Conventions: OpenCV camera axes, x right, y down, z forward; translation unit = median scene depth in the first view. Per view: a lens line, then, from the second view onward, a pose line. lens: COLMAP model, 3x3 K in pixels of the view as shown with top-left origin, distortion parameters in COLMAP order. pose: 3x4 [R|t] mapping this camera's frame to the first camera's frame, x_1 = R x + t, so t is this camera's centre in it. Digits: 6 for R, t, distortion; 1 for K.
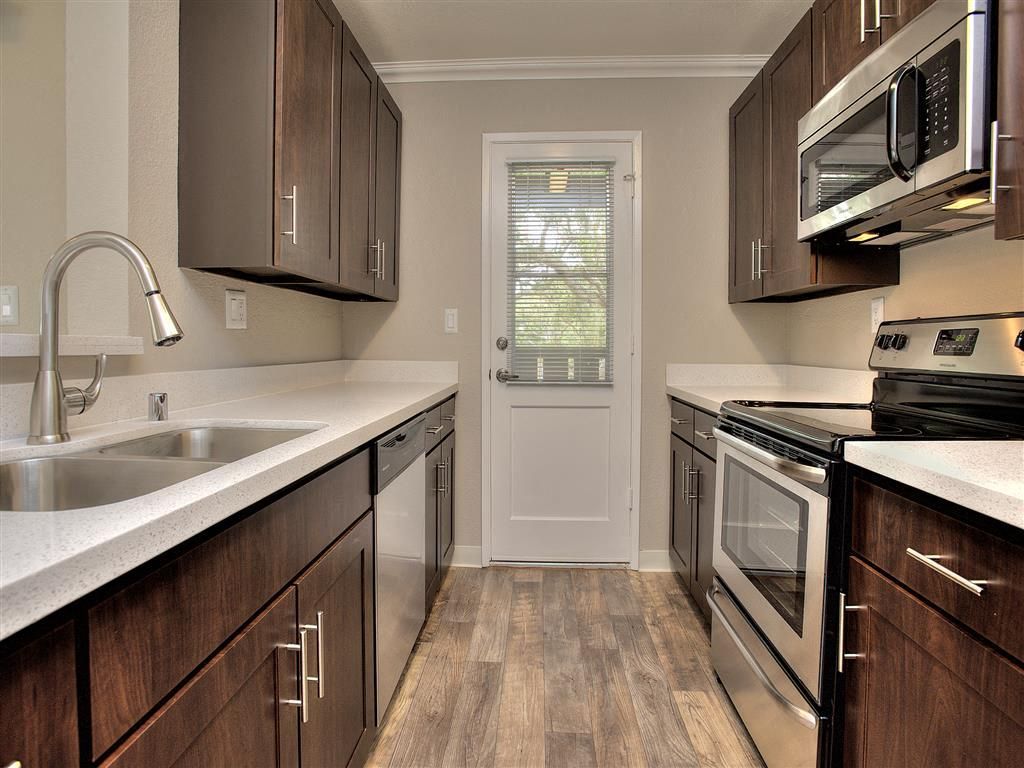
lens RADIAL K [[525.2, 0, 508.2], [0, 525.2, 356.7], [0, 0, 1]] dist [-0.043122, 0.004472]
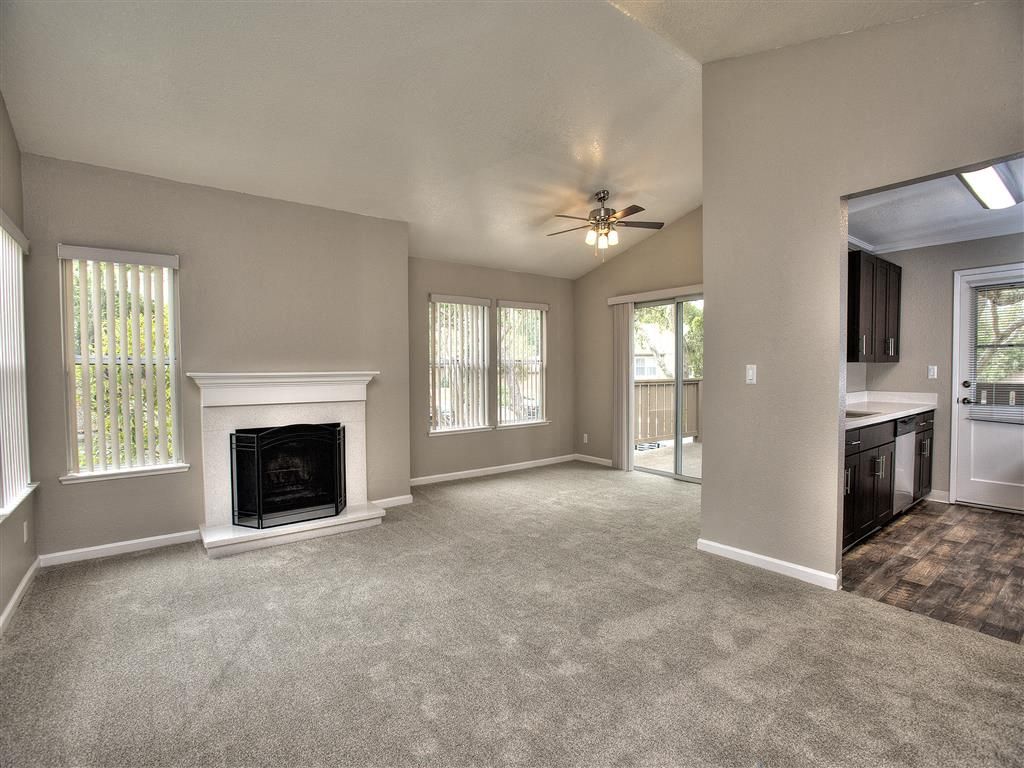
lens RADIAL K [[476.5, 0, 509.9], [0, 476.5, 388.1], [0, 0, 1]] dist [-0.024385, -0.000283]
pose [[0.654528, 0.019339, -0.755791, 0.256981], [-0.006726, 0.999782, 0.019757, -0.048070], [0.756008, -0.007848, 0.654515, -1.919740]]
